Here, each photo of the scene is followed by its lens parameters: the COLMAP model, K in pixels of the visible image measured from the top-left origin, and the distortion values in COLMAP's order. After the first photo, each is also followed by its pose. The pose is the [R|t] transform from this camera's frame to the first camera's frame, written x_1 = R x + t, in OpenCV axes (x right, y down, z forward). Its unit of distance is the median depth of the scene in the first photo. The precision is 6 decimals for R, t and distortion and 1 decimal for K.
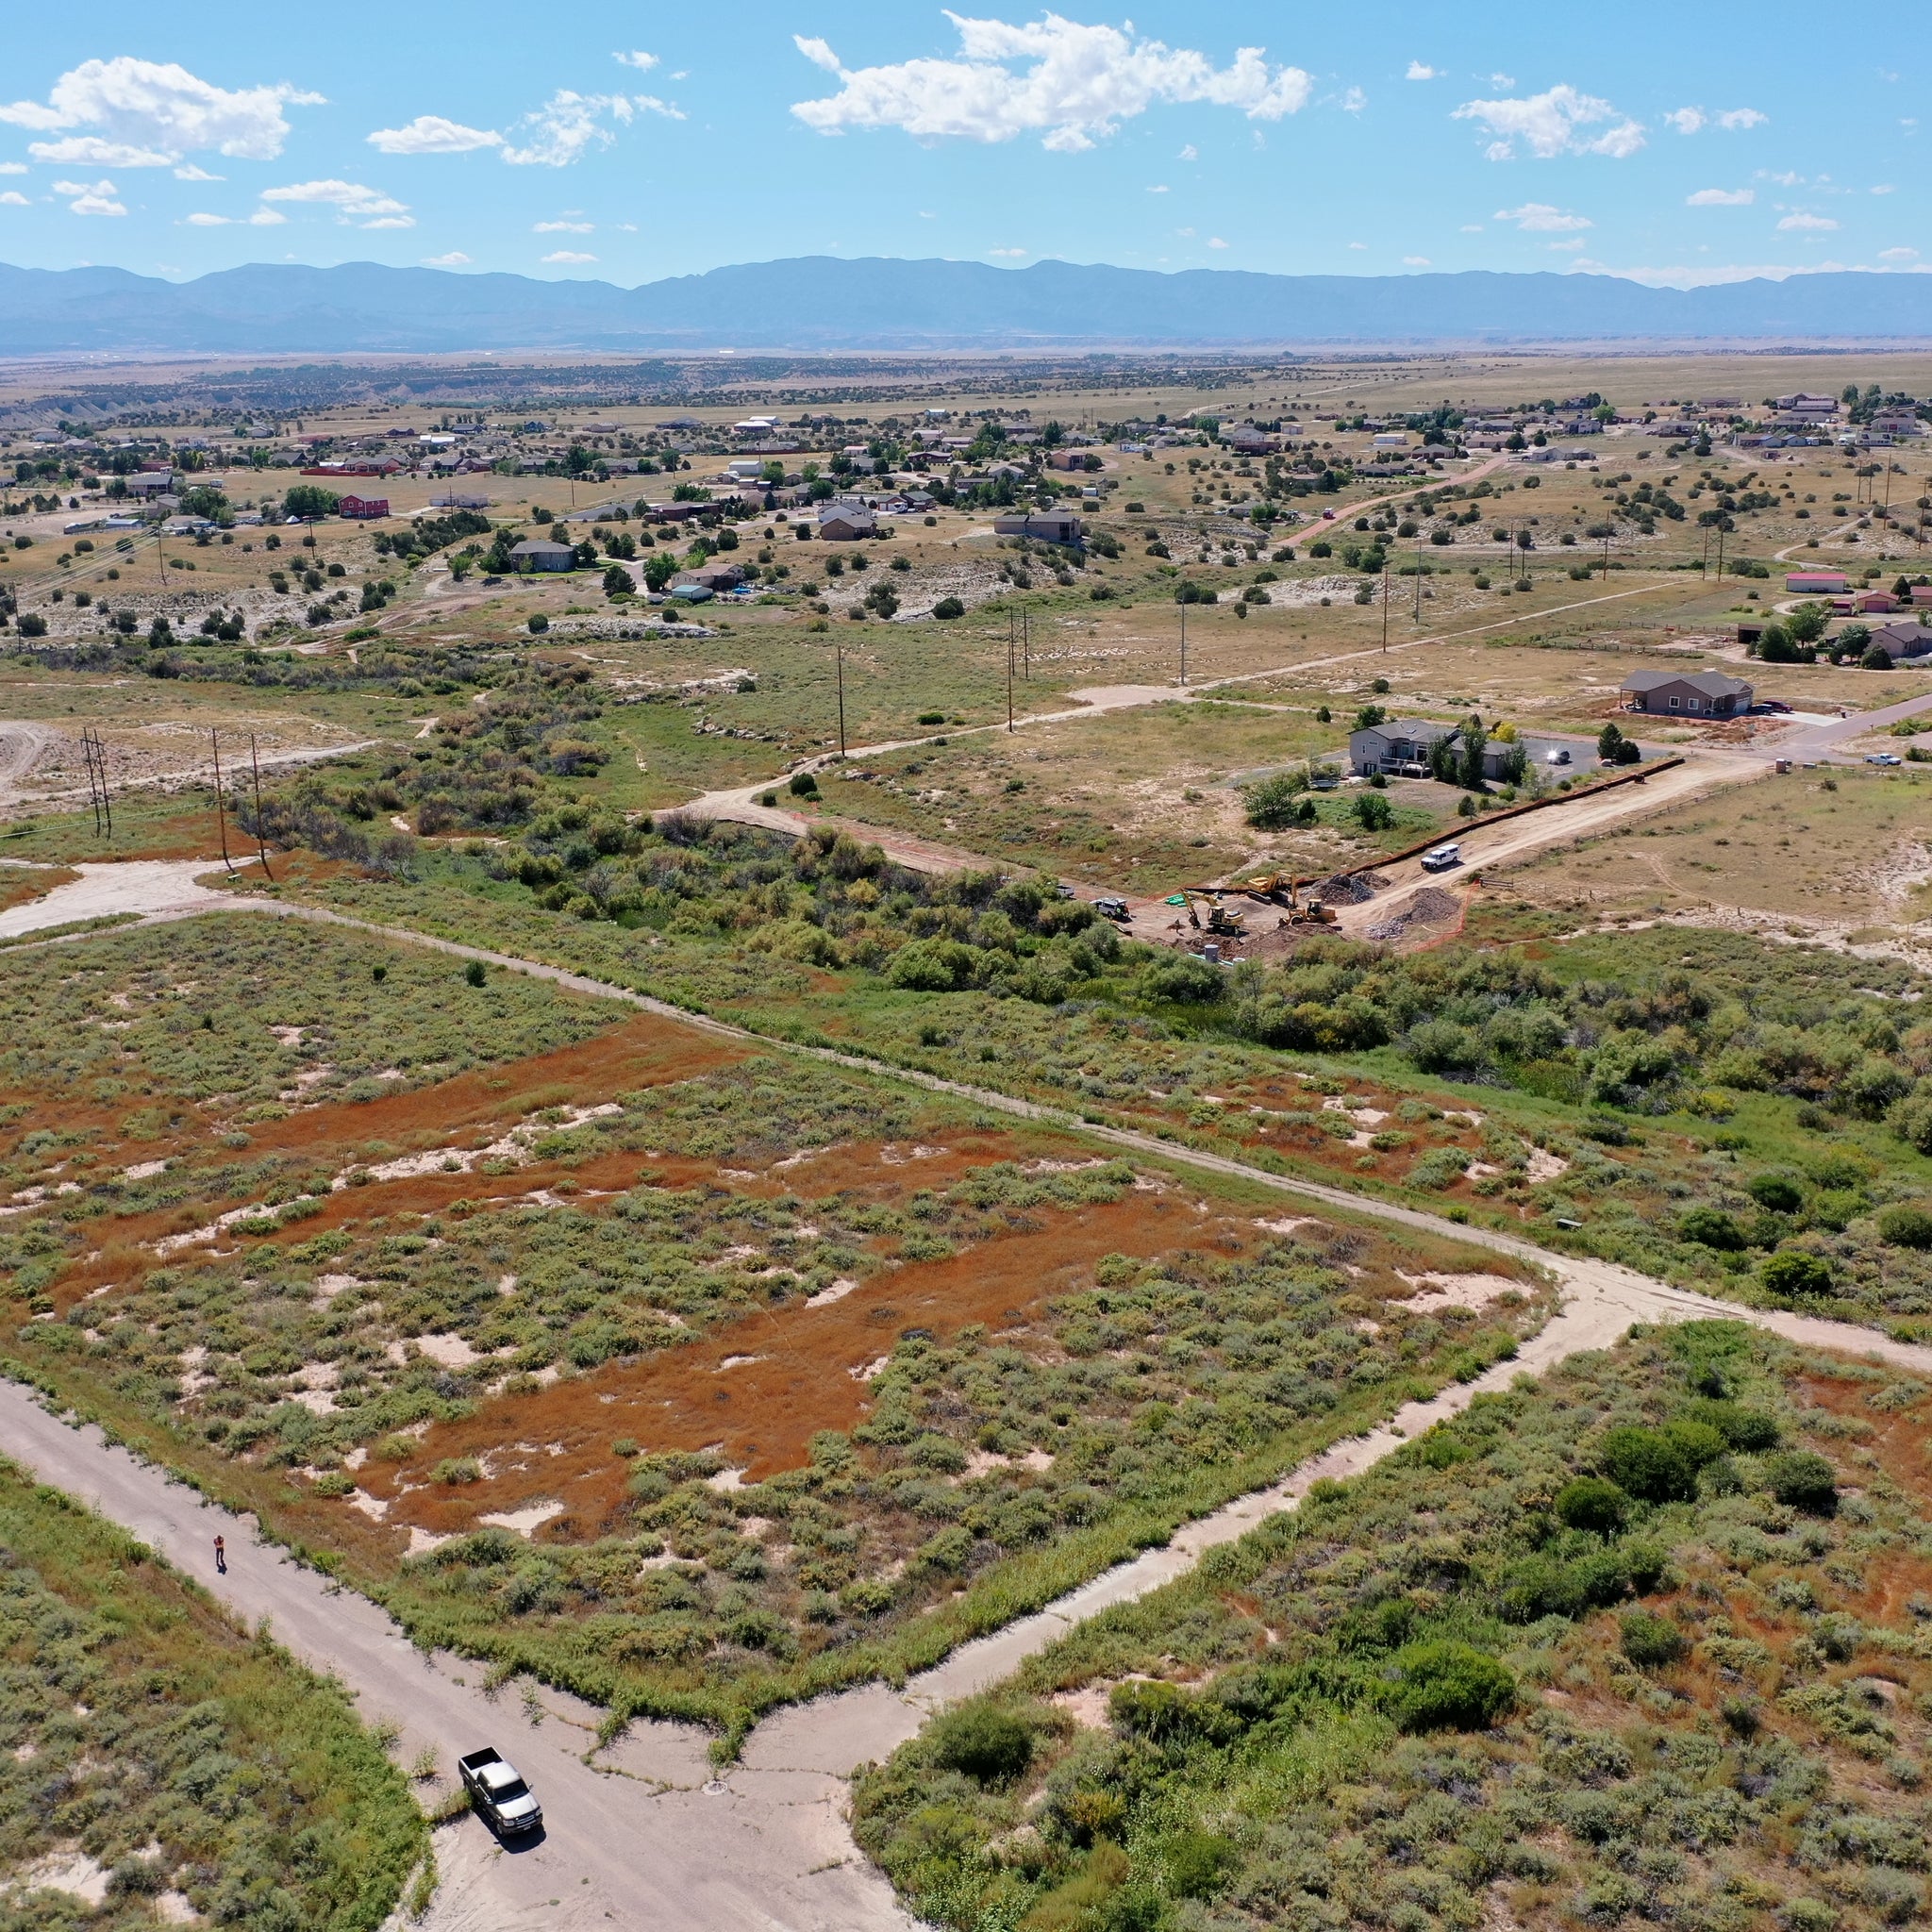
lens RADIAL K [[2279.4, 0, 967.8], [0, 2279.4, 964.6], [0, 0, 1]] dist [-0.001658, 0.000000]
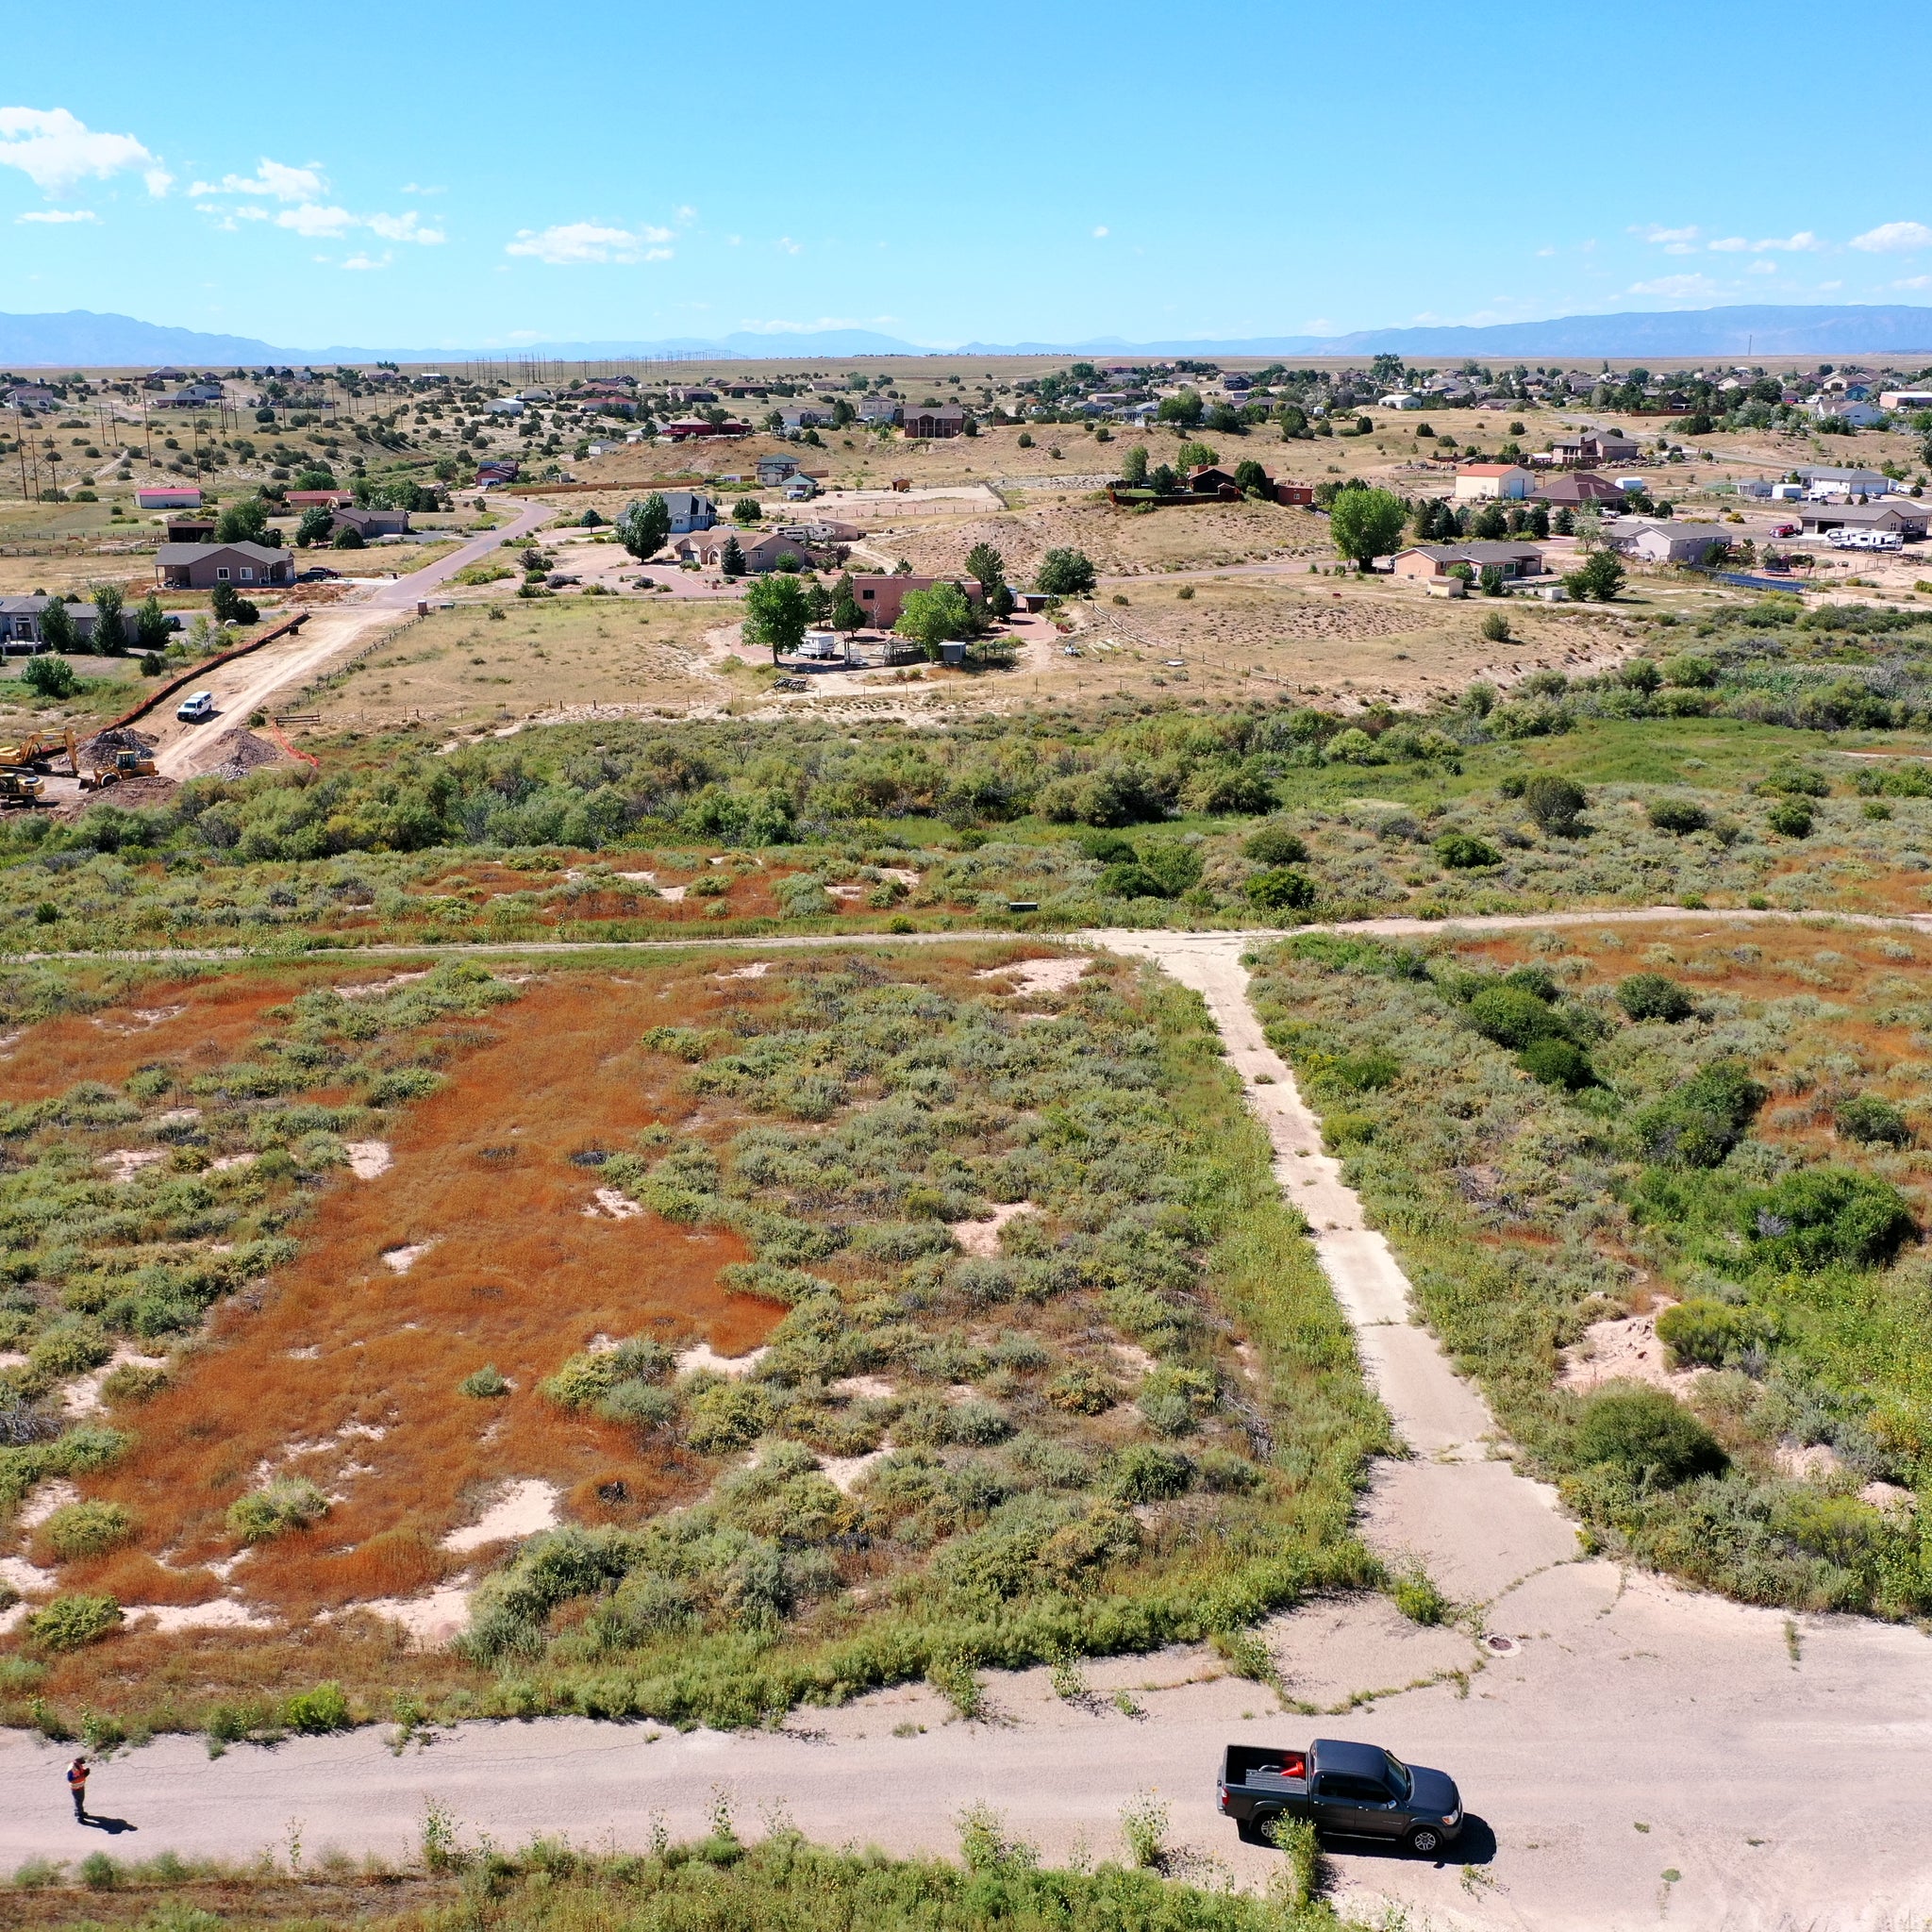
lens RADIAL K [[2279.4, 0, 969.4], [0, 2279.4, 965.9], [0, 0, 1]] dist [-0.001658, 0.000000]
pose [[0.681337, -0.172154, 0.711437, -0.364068], [0.181619, 0.981315, 0.063524, 0.077237], [-0.709080, 0.085929, 0.699873, 0.410173]]
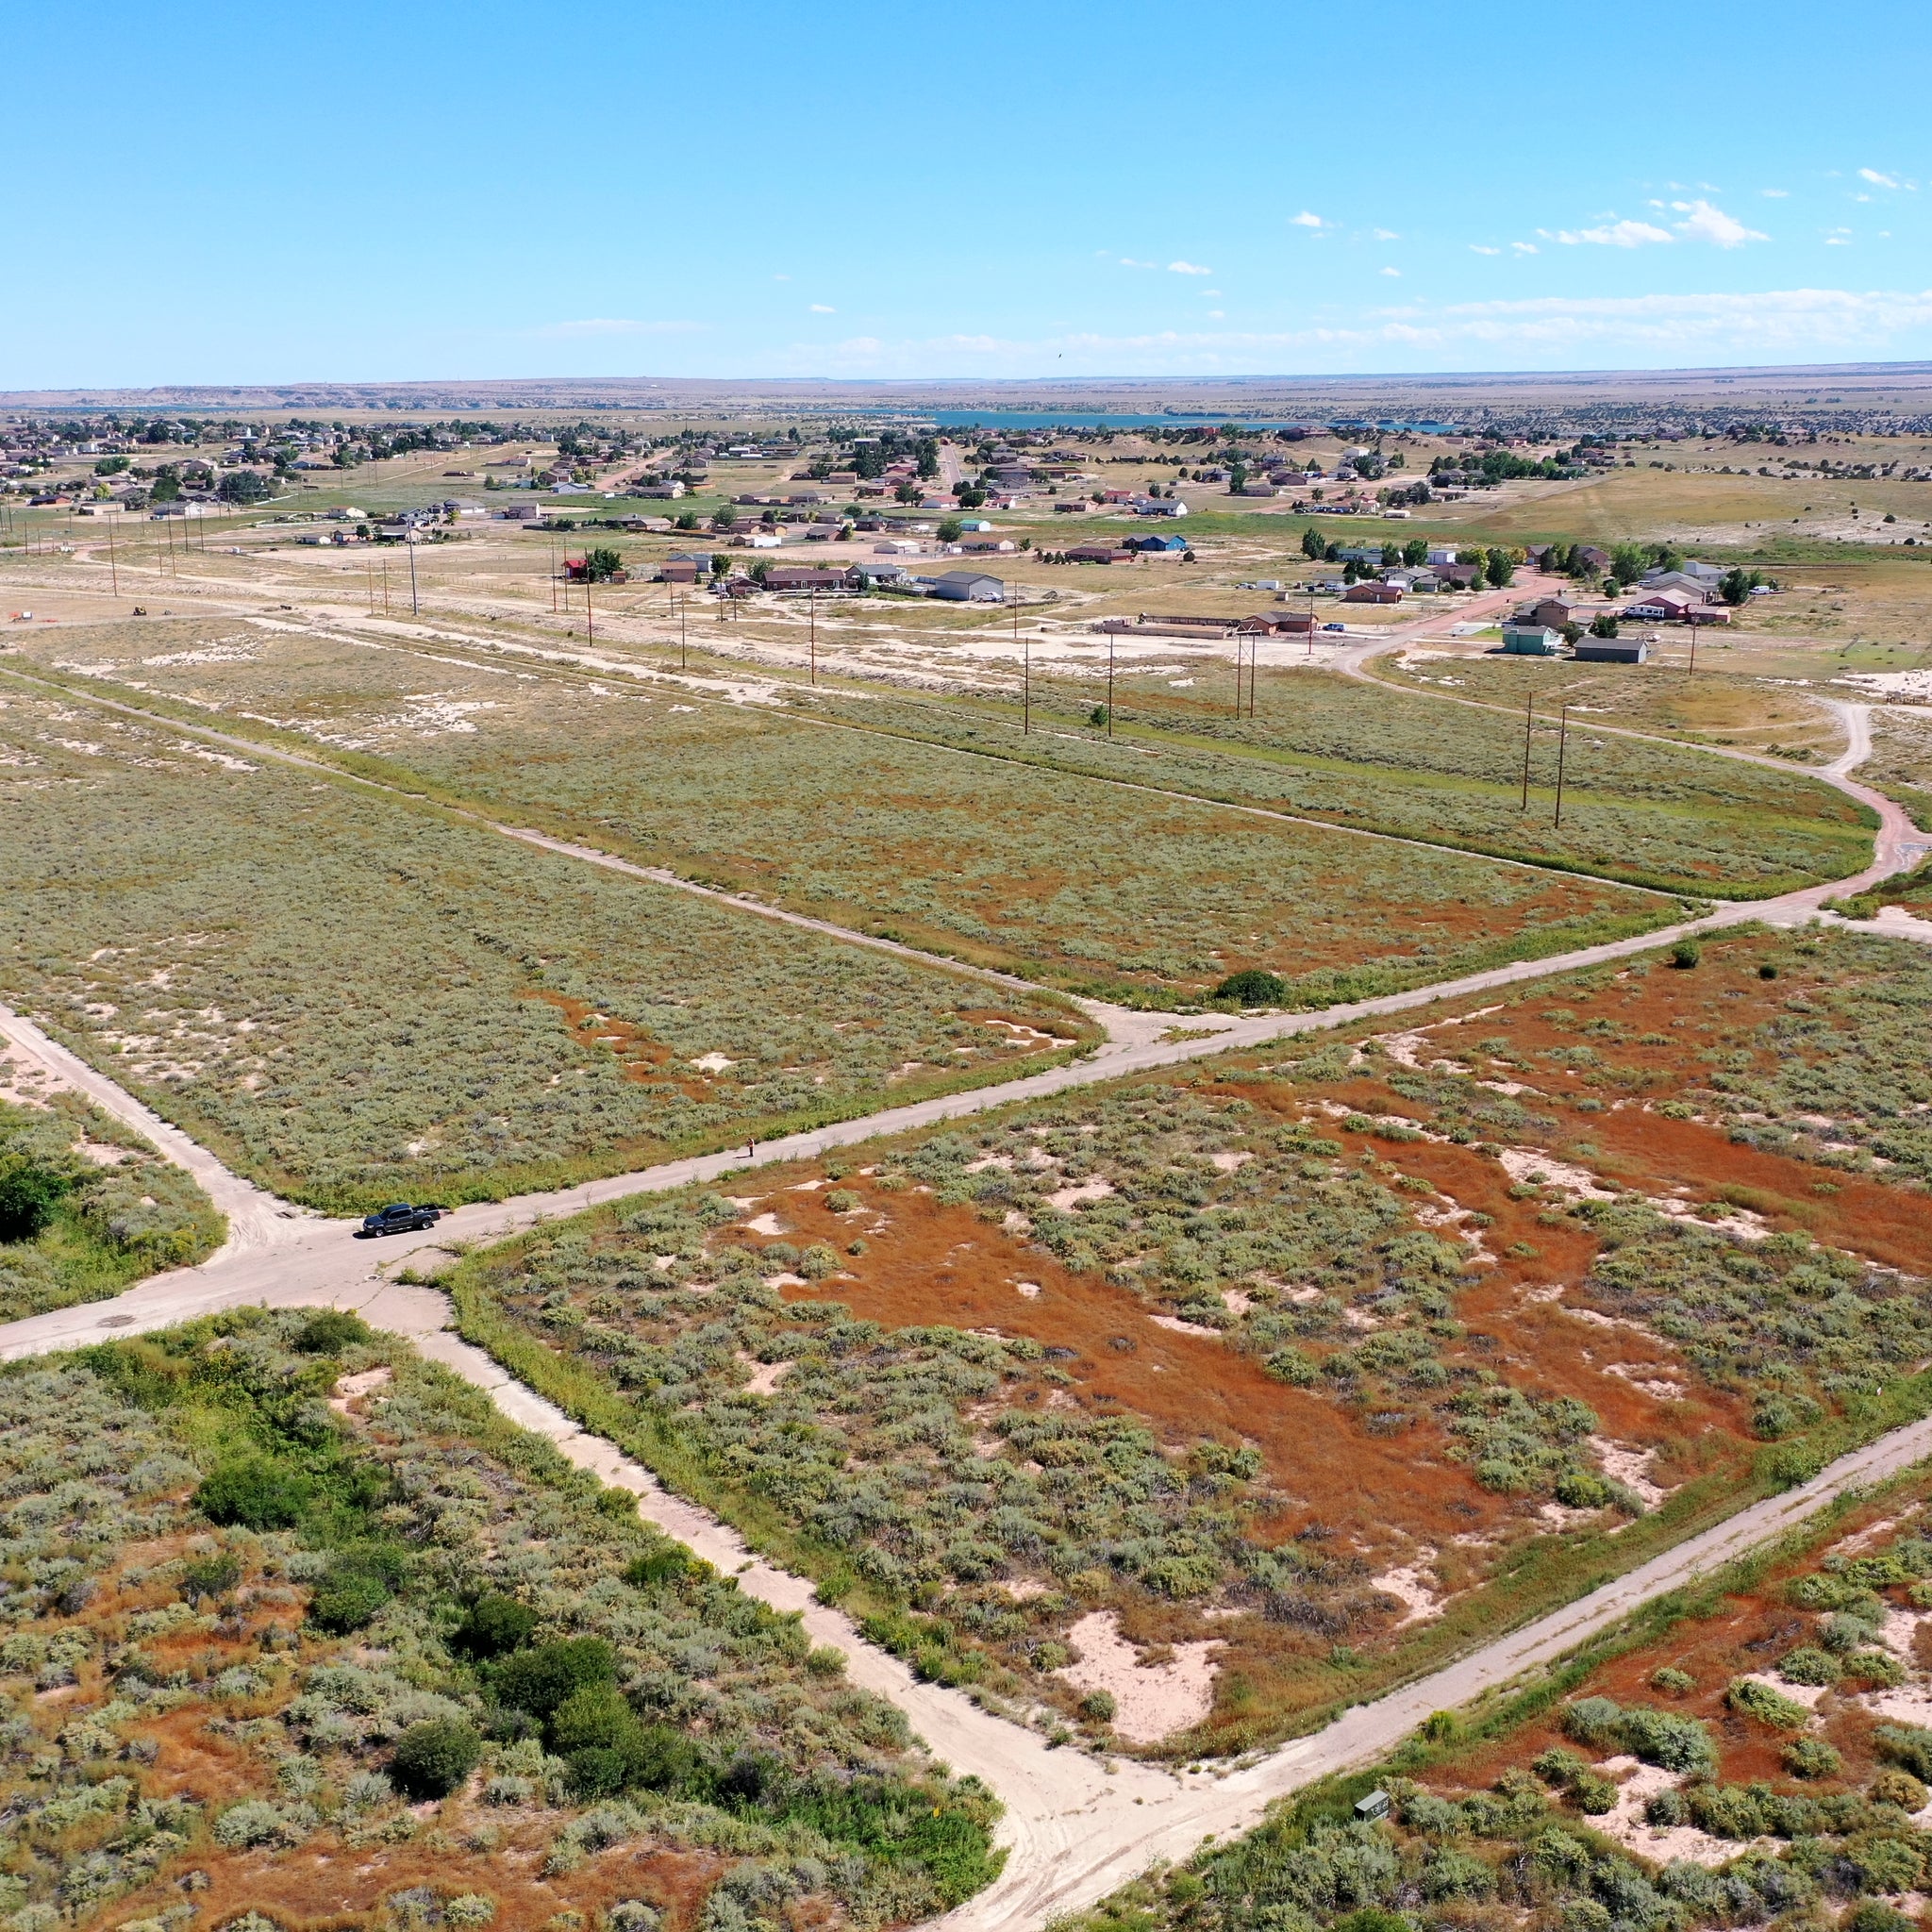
lens RADIAL K [[2279.4, 0, 973.3], [0, 2279.4, 954.5], [0, 0, 1]] dist [-0.001658, 0.000000]
pose [[-0.108150, 0.256133, -0.960572, 0.790292], [-0.251489, 0.927762, 0.275699, -0.232128], [0.961799, 0.271390, -0.035922, 0.853313]]
